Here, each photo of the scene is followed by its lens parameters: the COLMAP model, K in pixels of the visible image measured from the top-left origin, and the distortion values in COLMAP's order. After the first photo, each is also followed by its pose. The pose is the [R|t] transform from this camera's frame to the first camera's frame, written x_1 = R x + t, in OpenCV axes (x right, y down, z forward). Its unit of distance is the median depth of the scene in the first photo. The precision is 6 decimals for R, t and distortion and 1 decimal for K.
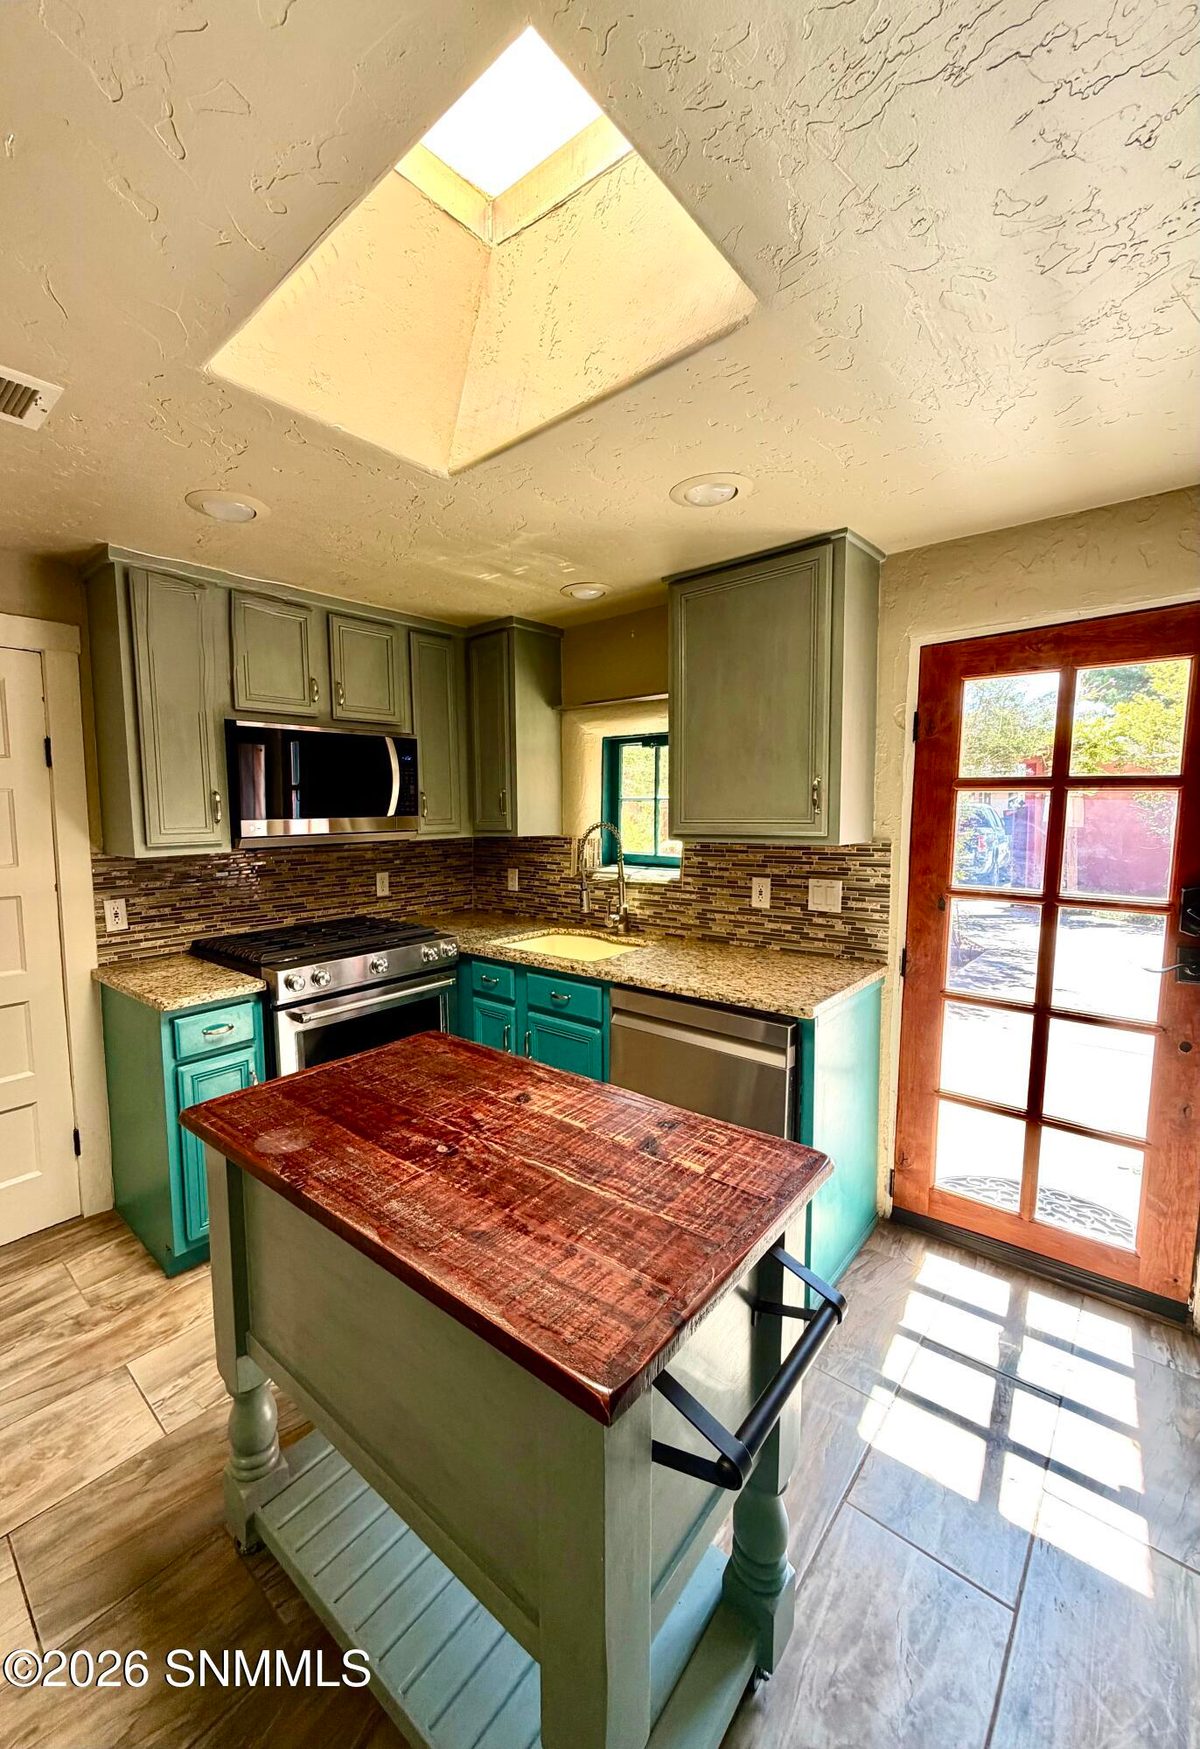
lens RADIAL K [[724.2, 0, 600.0], [0, 724.2, 874.5], [0, 0, 1]] dist [0.001354, 0.000049]
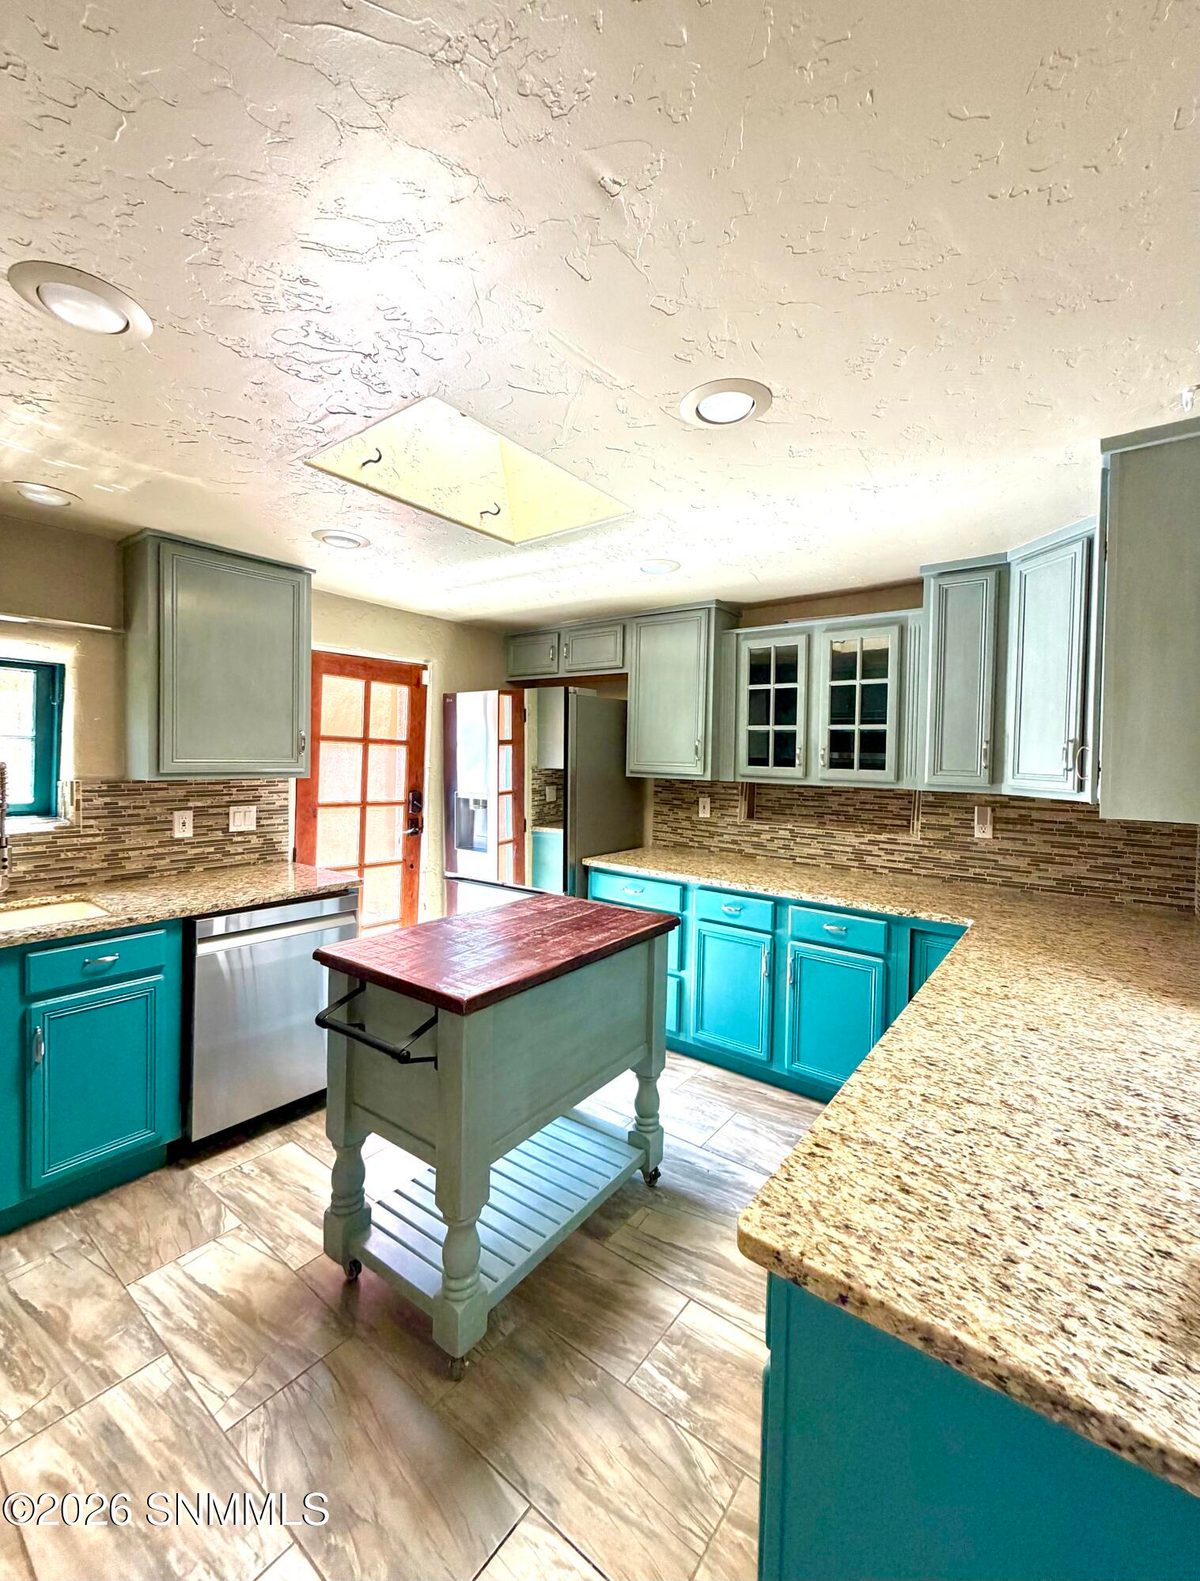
lens RADIAL K [[665.8, 0, 600.0], [0, 665.8, 790.5], [0, 0, 1]] dist [-0.000230, -0.000039]
pose [[-0.104489, -0.042021, 0.993638, -0.908971], [0.073460, 0.996052, 0.049848, -0.032413], [-0.991809, 0.078202, -0.100989, 0.465756]]
